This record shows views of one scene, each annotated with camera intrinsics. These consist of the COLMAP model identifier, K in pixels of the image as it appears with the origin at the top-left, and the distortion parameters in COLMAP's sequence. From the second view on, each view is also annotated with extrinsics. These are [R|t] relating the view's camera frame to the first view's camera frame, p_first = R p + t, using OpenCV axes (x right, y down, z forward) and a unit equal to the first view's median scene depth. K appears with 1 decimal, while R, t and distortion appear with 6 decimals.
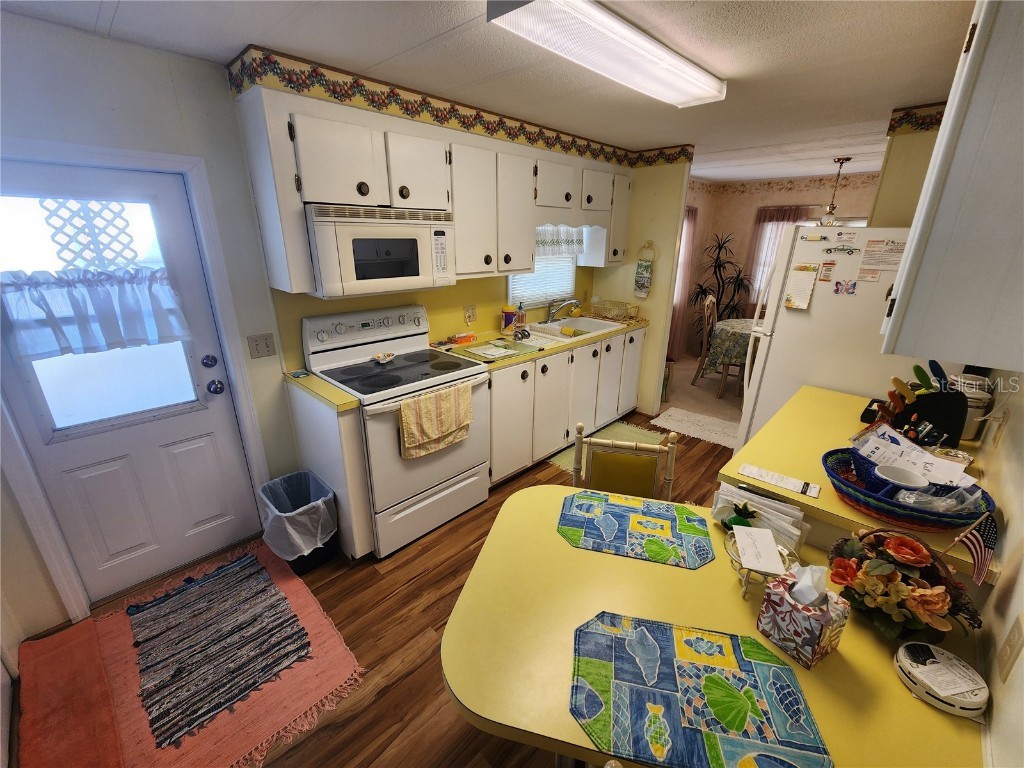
lens RADIAL K [[422.5, 0, 514.7], [0, 422.5, 383.4], [0, 0, 1]] dist [-0.001919, 0.000569]
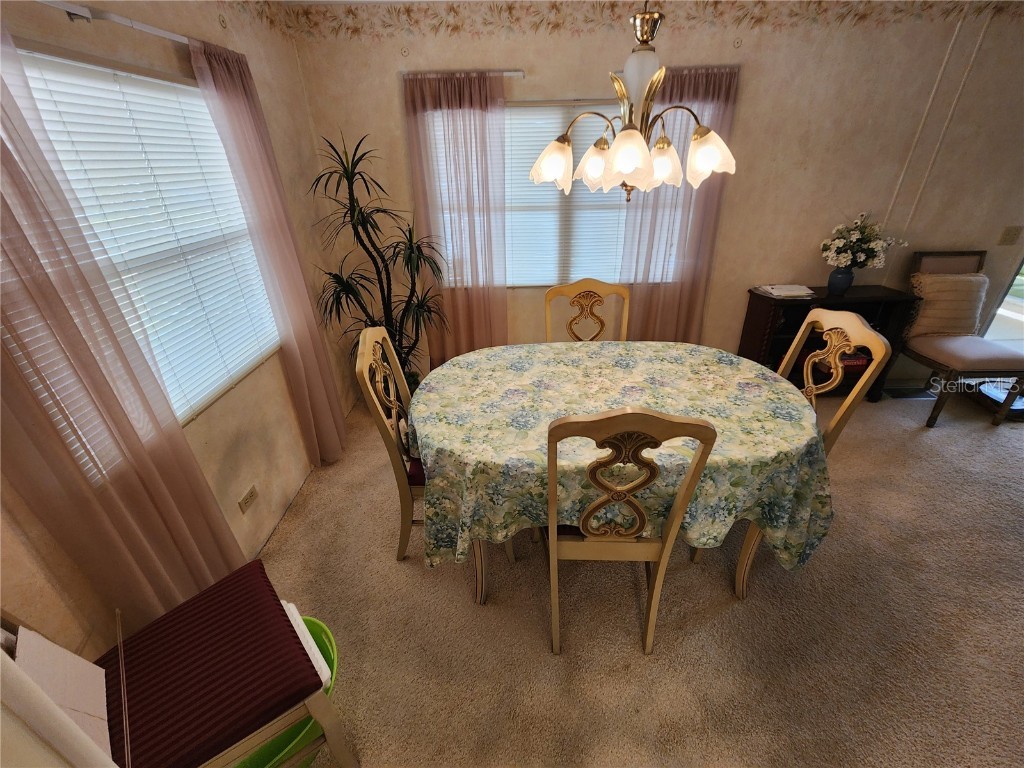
lens RADIAL K [[422.5, 0, 514.7], [0, 422.5, 383.4], [0, 0, 1]] dist [-0.001919, 0.000569]
pose [[0.725191, -0.342733, 0.597187, 0.309795], [0.247988, 0.939117, 0.237827, -0.203591], [-0.642339, -0.024375, 0.766033, 0.619852]]
